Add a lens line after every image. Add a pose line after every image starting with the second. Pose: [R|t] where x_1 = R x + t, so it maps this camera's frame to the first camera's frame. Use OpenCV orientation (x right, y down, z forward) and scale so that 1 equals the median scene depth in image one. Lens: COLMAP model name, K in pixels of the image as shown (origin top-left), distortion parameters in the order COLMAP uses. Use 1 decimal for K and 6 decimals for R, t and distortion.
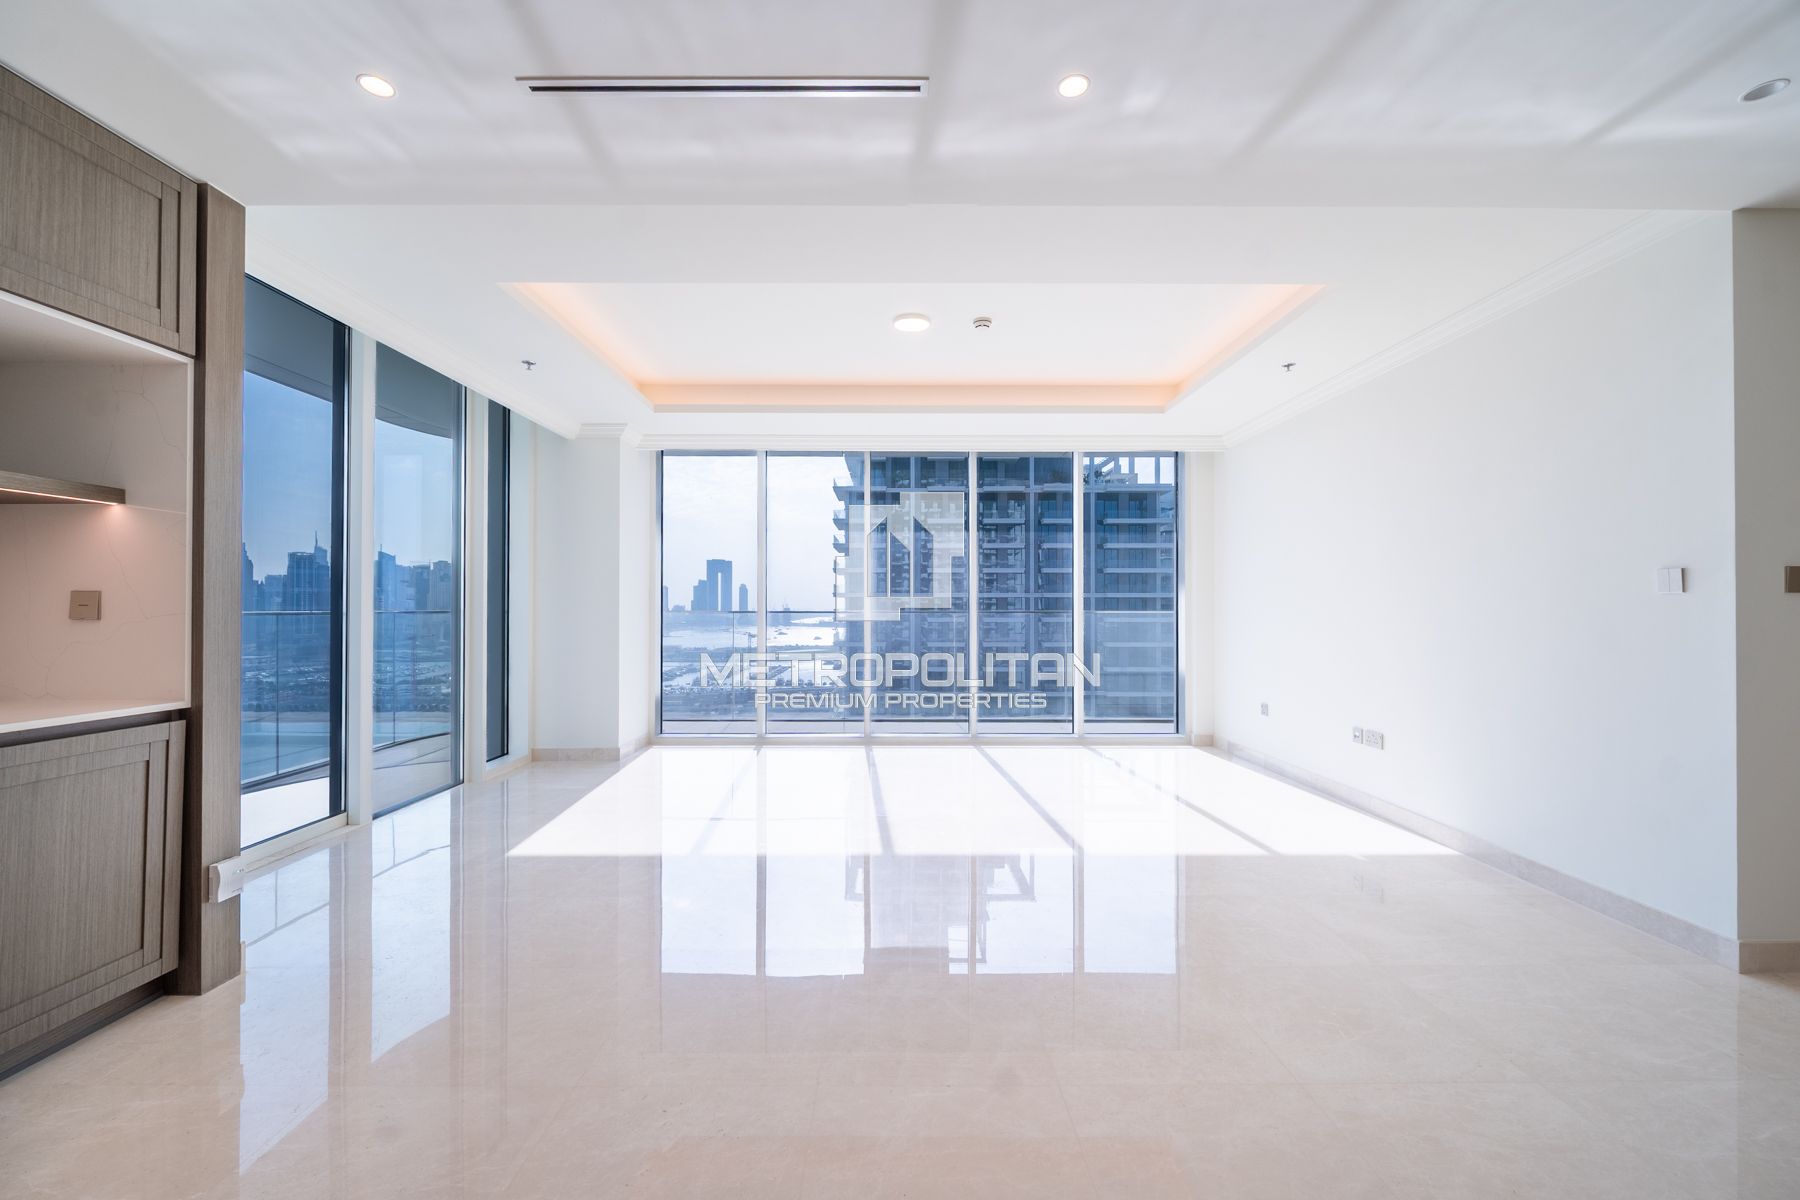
lens RADIAL K [[743.5, 0, 933.7], [0, 743.5, 599.7], [0, 0, 1]] dist [0.001373, -0.001733]
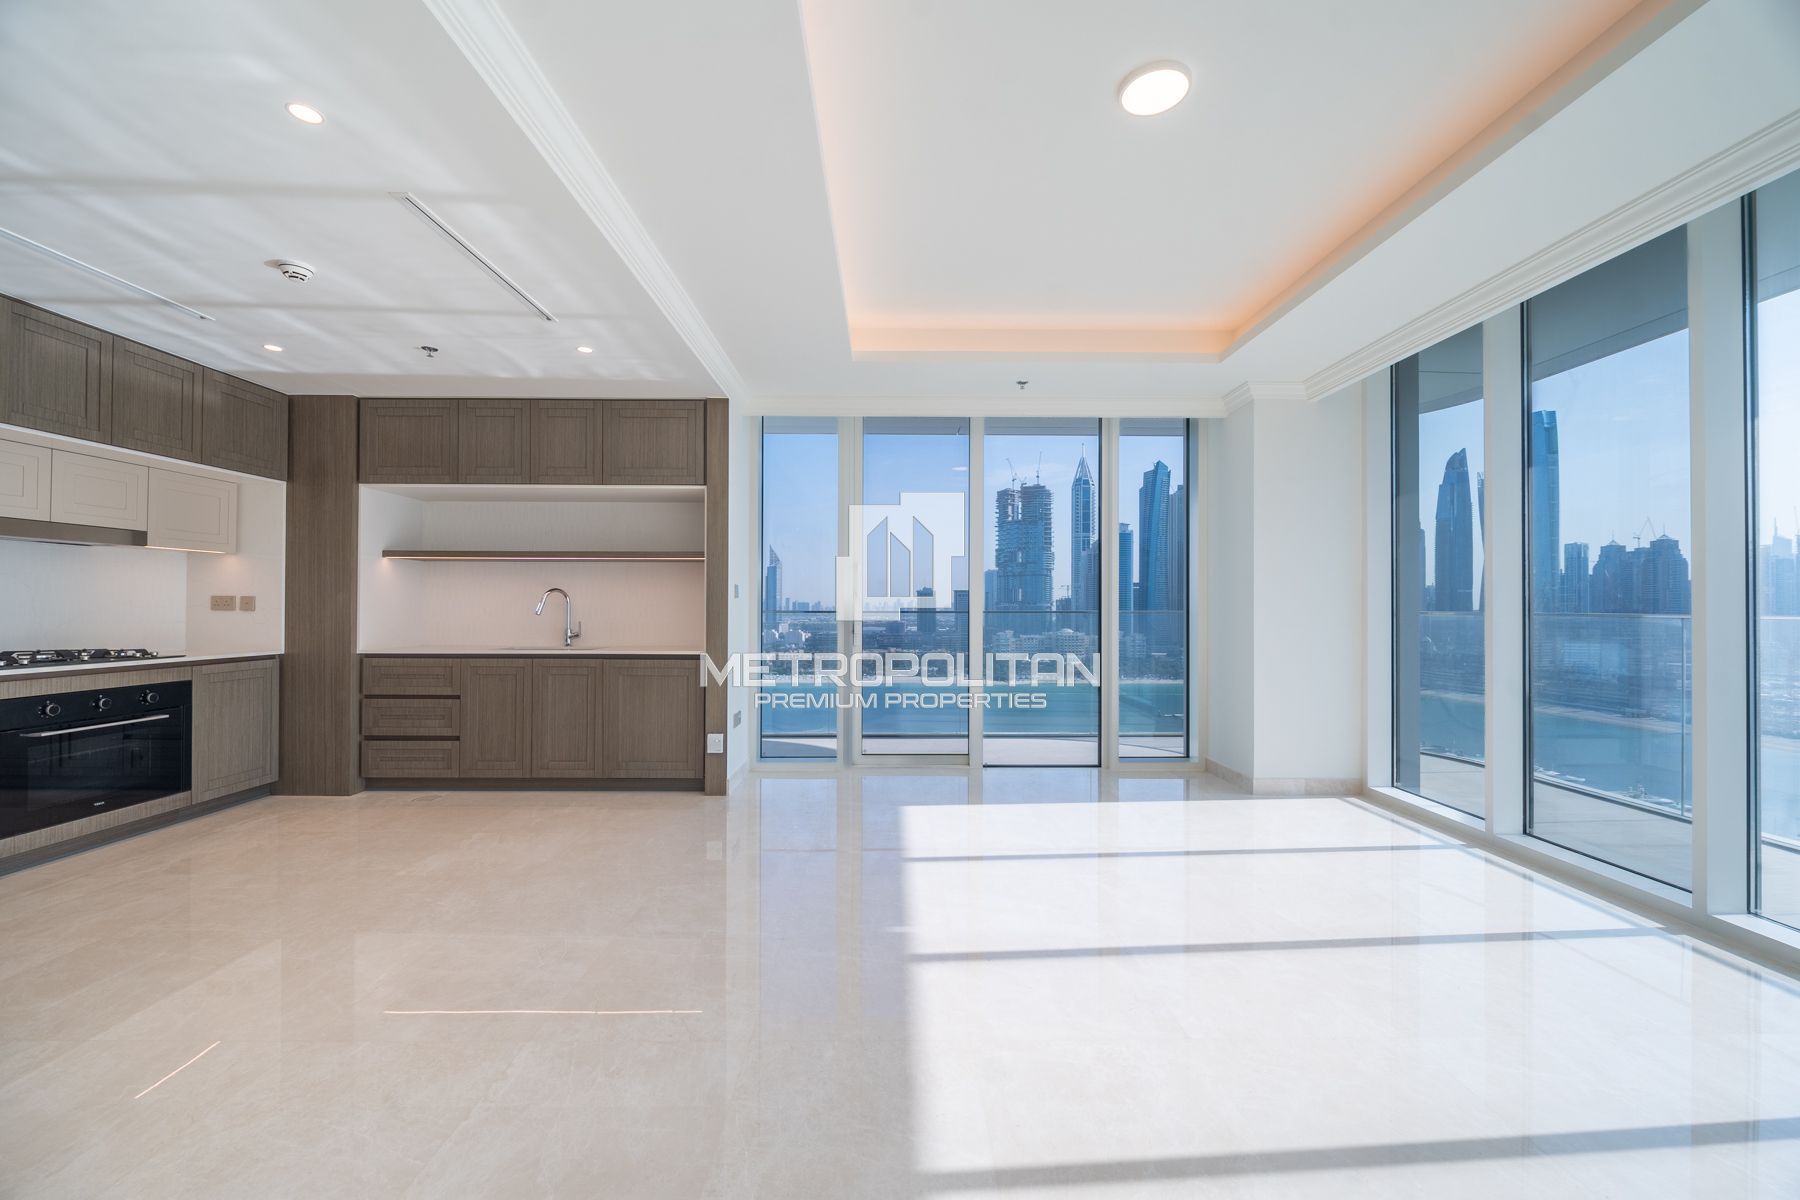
lens RADIAL K [[727.4, 0, 893.7], [0, 727.4, 598.4], [0, 0, 1]] dist [0.016329, 0.000606]
pose [[0.003873, -0.014589, -0.999886, 0.238911], [0.009913, 0.999845, -0.014550, 0.005465], [0.999943, -0.009856, 0.004017, 0.352743]]
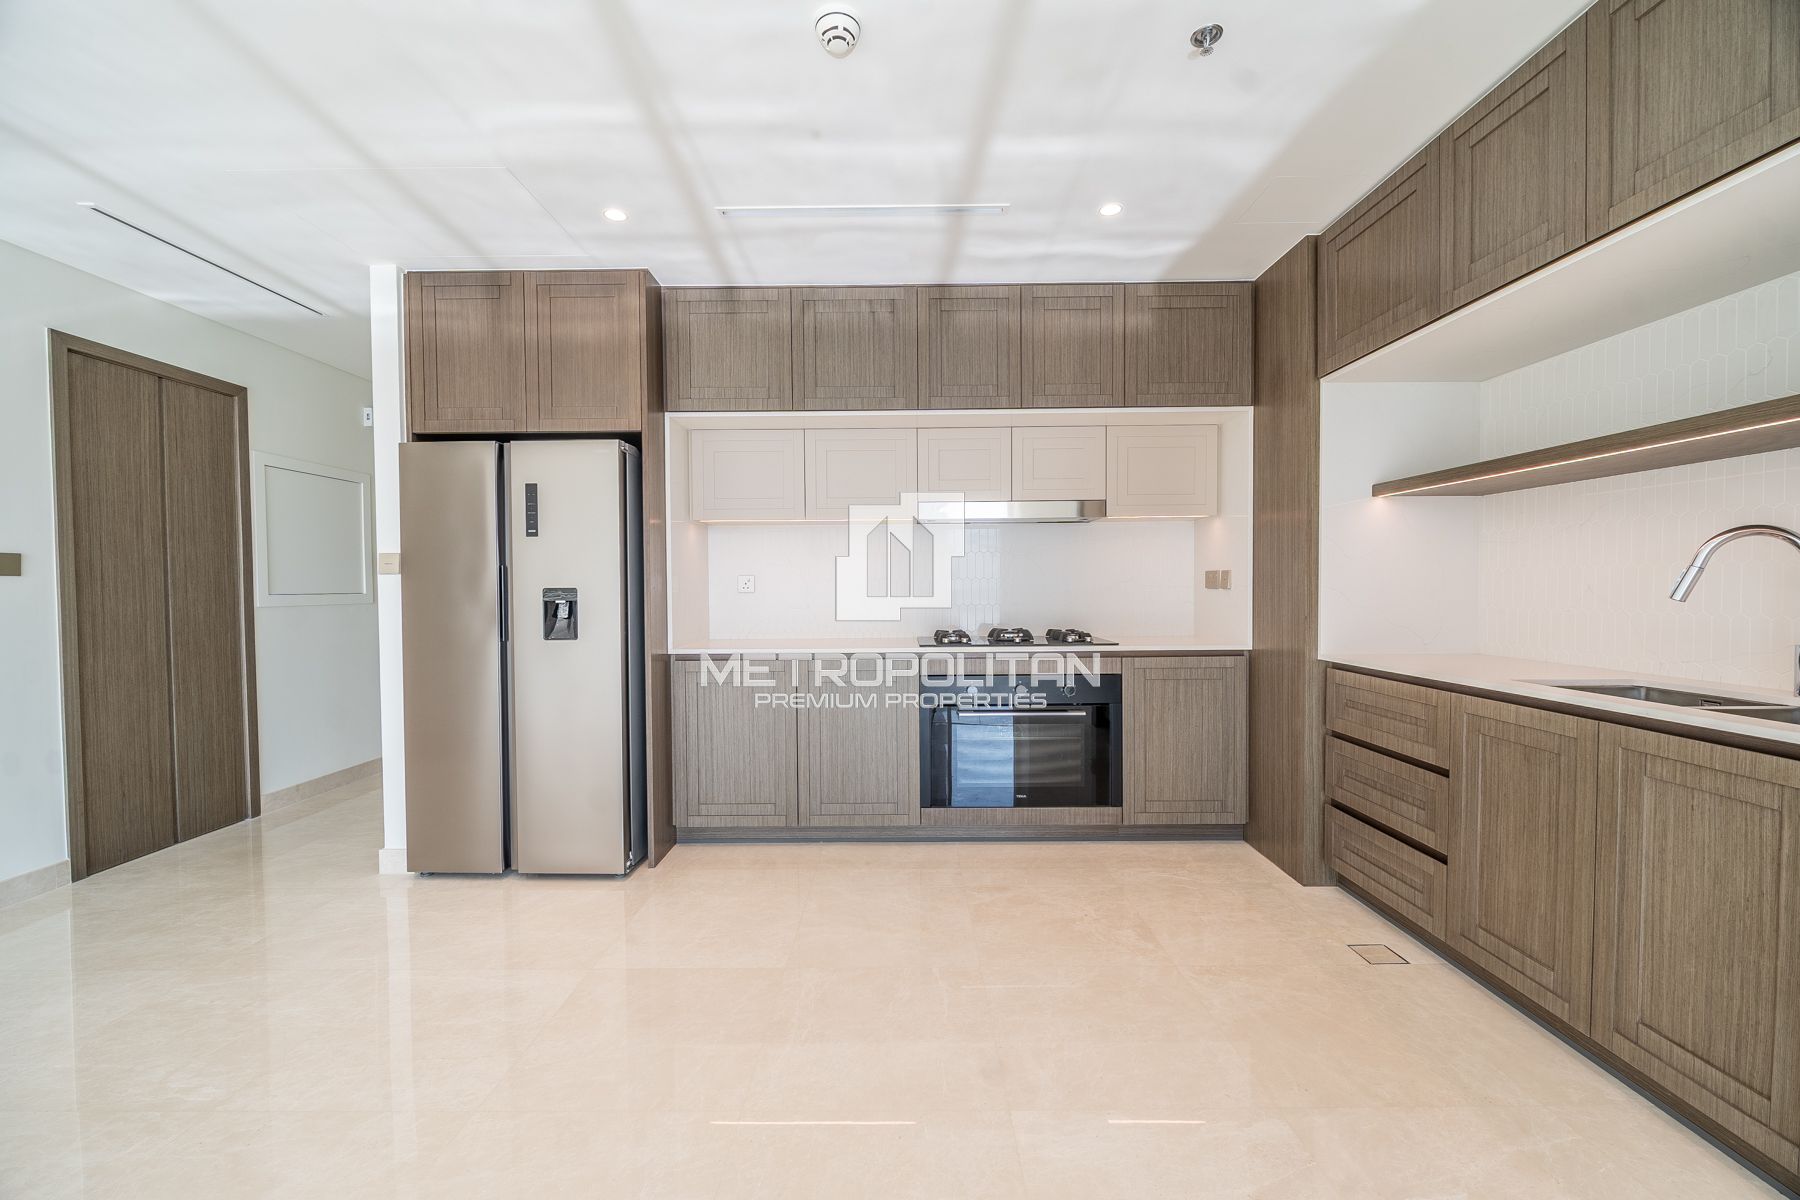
lens RADIAL K [[727.4, 0, 892.3], [0, 727.4, 606.0], [0, 0, 1]] dist [0.016329, 0.000606]
pose [[-0.999972, 0.004960, 0.005624, -0.064082], [0.005047, 0.999867, 0.015516, 0.004083], [-0.005546, 0.015544, -0.999864, 0.298937]]
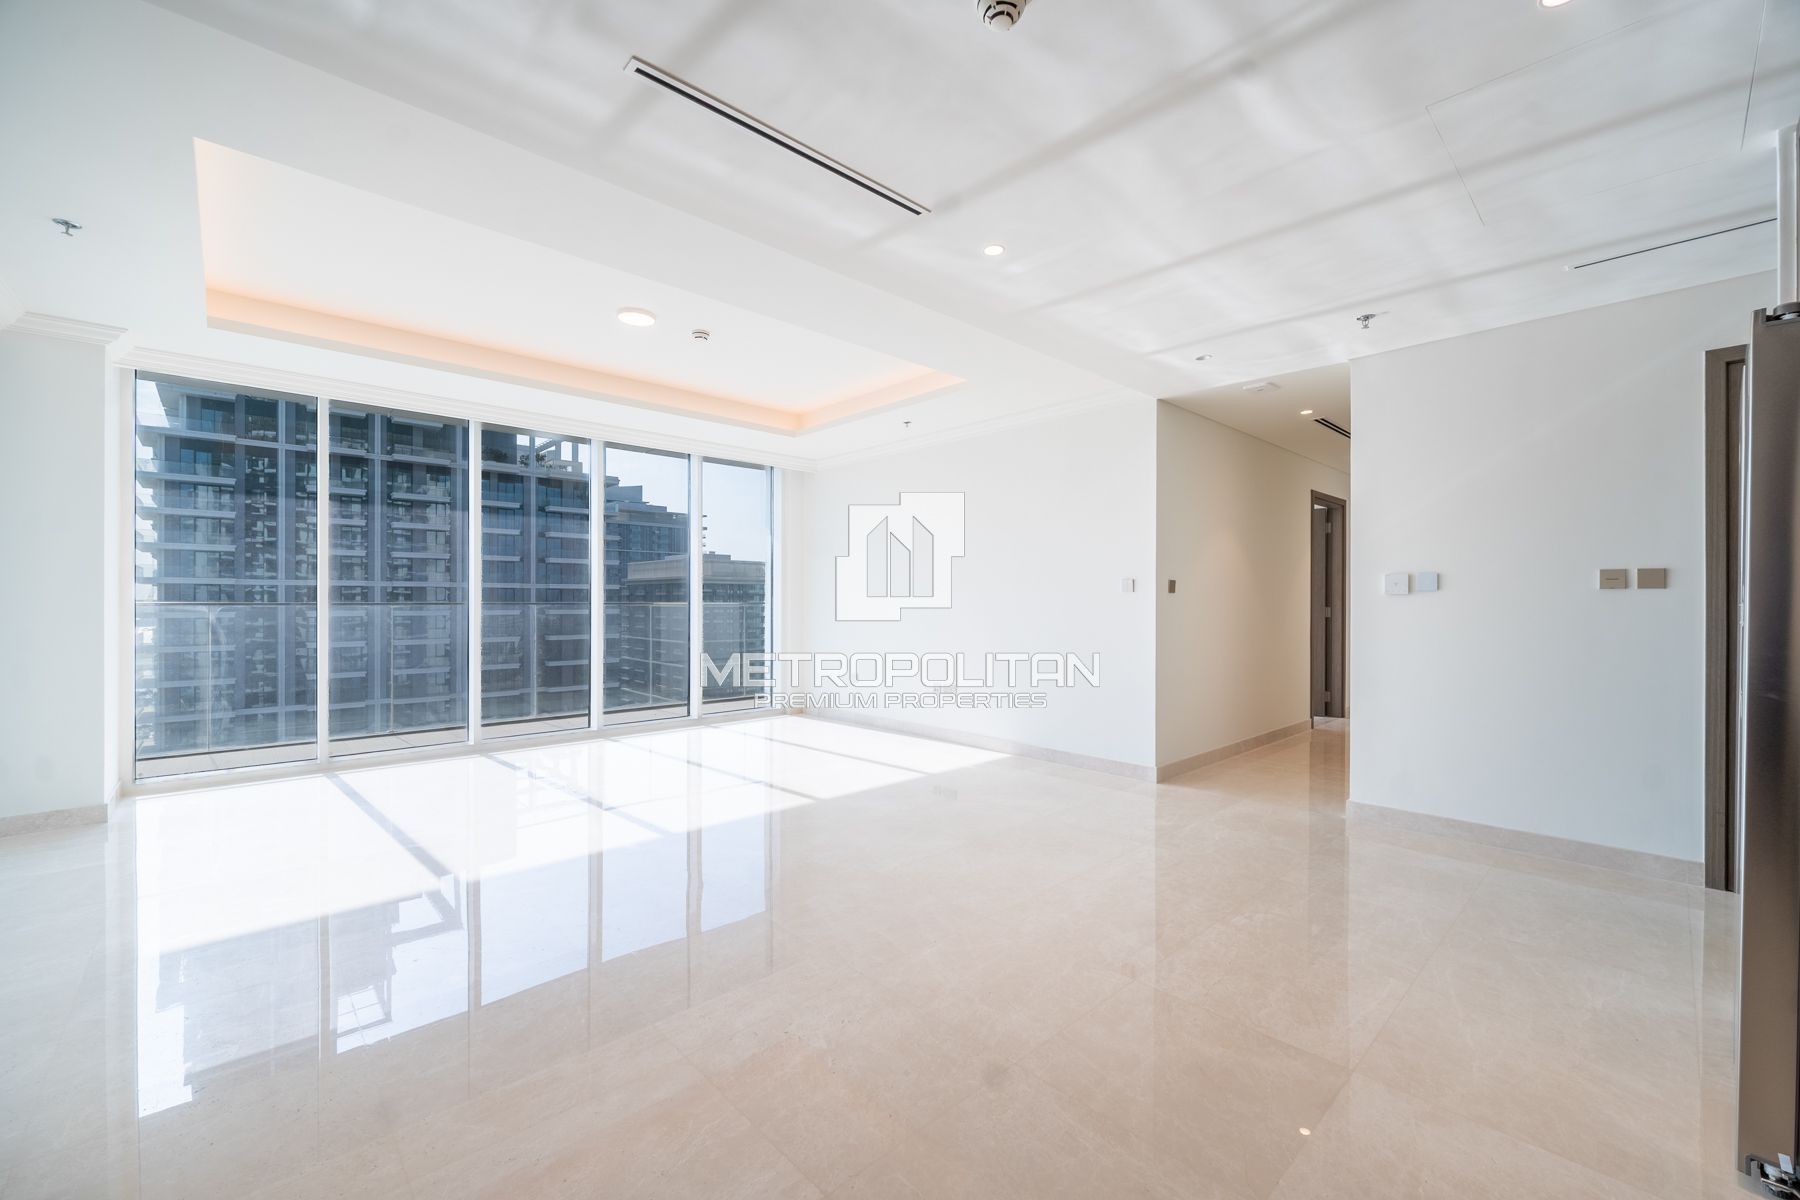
lens RADIAL K [[743.5, 0, 902.1], [0, 743.5, 604.7], [0, 0, 1]] dist [0.001373, -0.001733]
pose [[0.723766, -0.002802, 0.690040, -0.186228], [-0.008916, 0.999870, 0.013411, 0.000500], [-0.689988, -0.015859, 0.723647, 0.007010]]
